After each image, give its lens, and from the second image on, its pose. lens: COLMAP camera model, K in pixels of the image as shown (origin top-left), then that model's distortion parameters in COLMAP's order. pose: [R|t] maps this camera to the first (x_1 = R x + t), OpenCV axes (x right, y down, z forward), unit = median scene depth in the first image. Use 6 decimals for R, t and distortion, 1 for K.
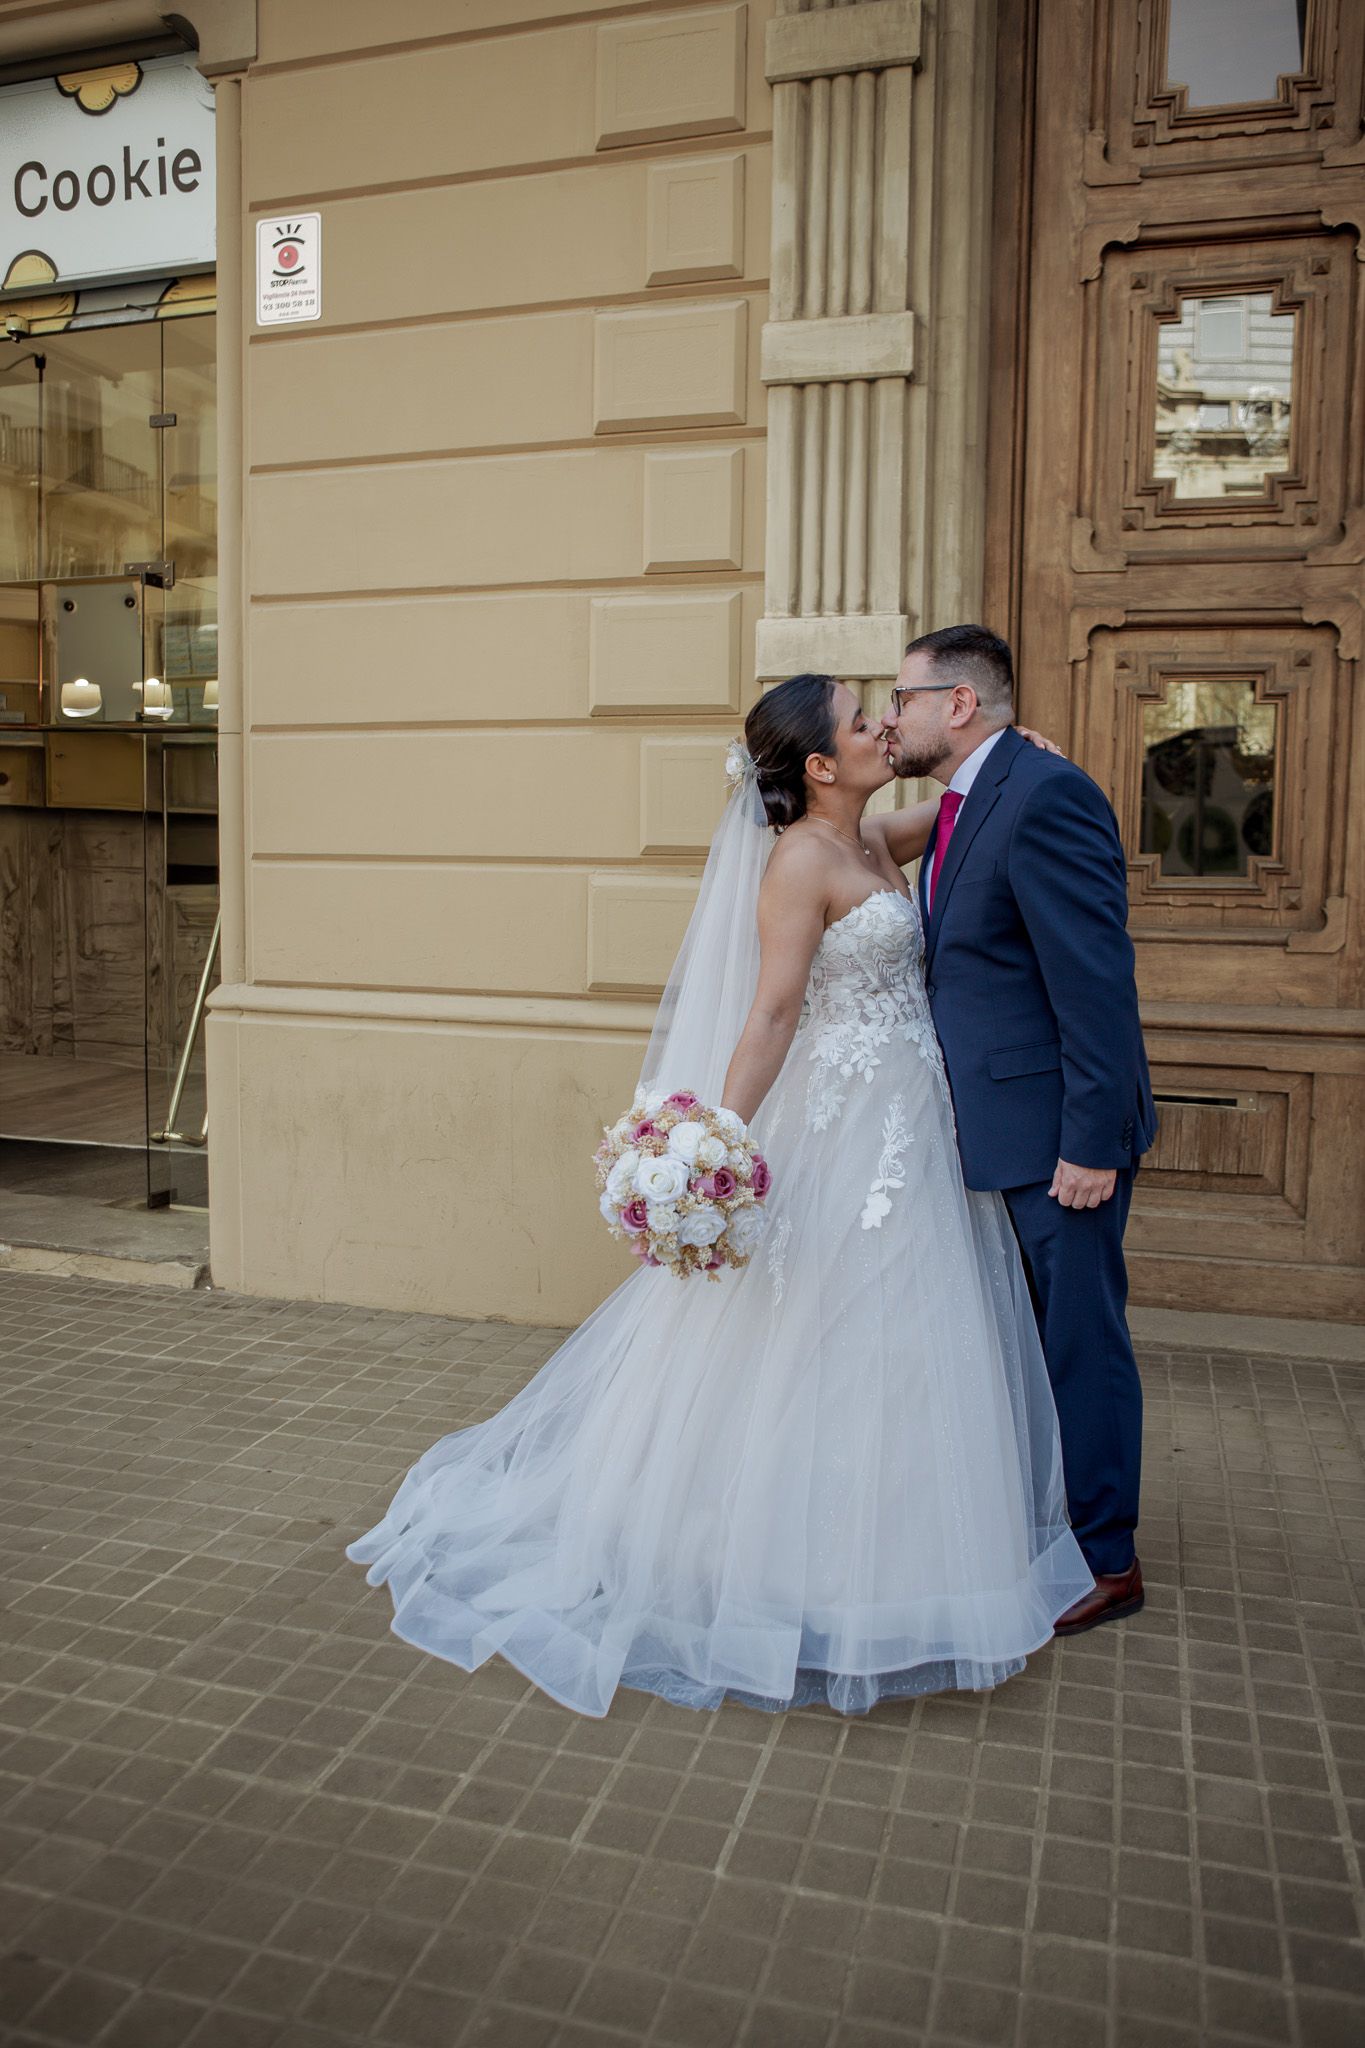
lens RADIAL K [[1520.8, 0, 682.5], [0, 1520.8, 1024.0], [0, 0, 1]] dist [-0.088708, 0.073689]
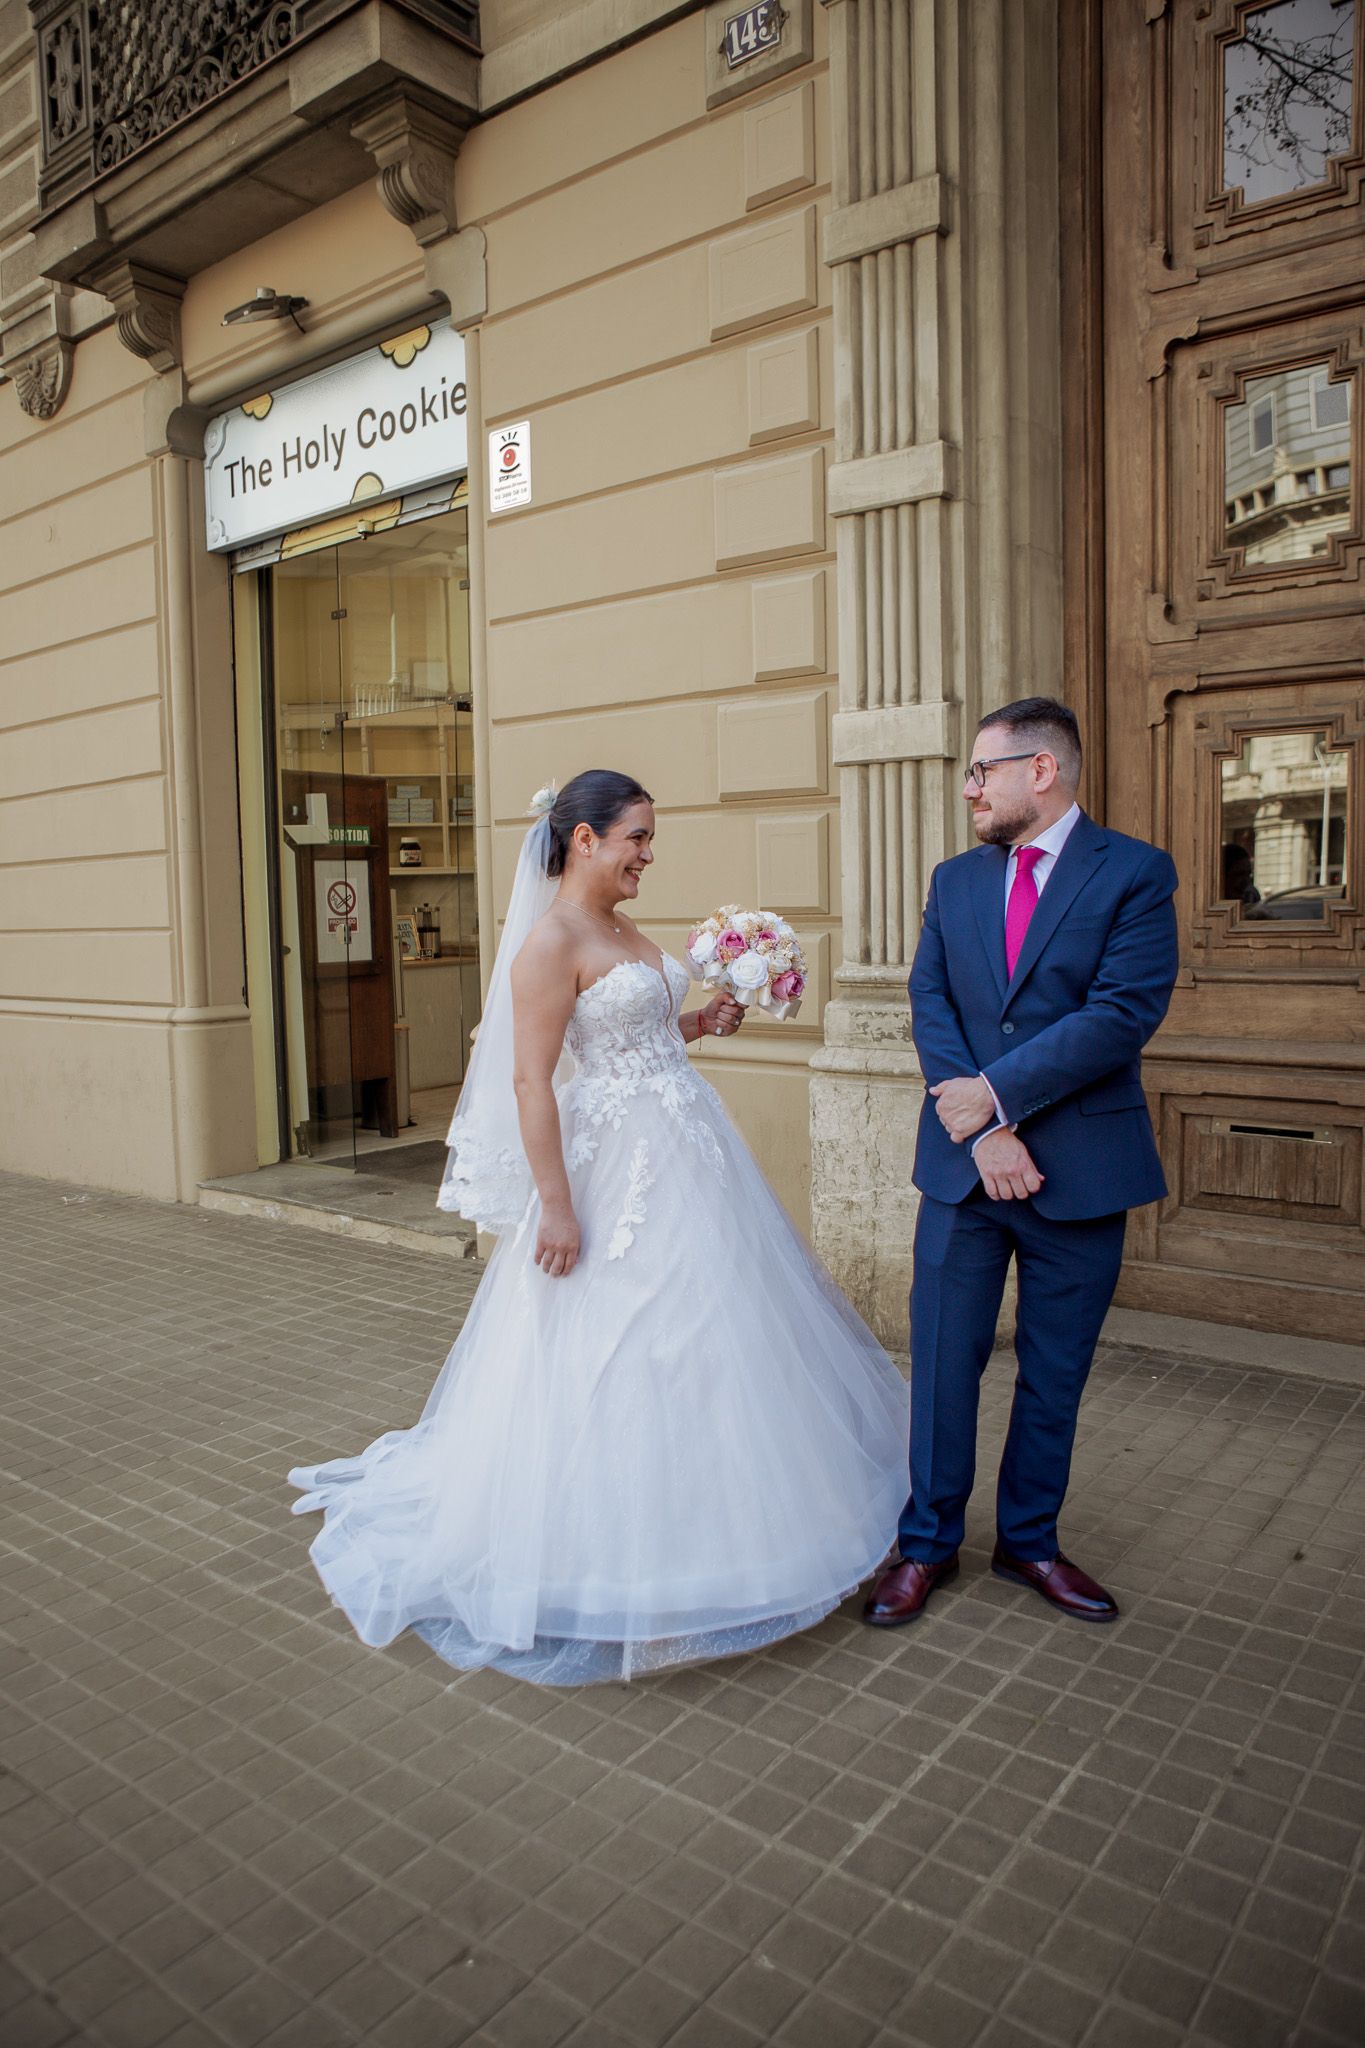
lens RADIAL K [[1377.0, 0, 681.2], [0, 1377.0, 1029.1], [0, 0, 1]] dist [-0.095404, 0.061672]
pose [[0.933806, 0.001464, -0.357778, 0.300968], [-0.006521, 0.999895, -0.012928, -0.006625], [0.357721, 0.014405, 0.933717, -0.035468]]
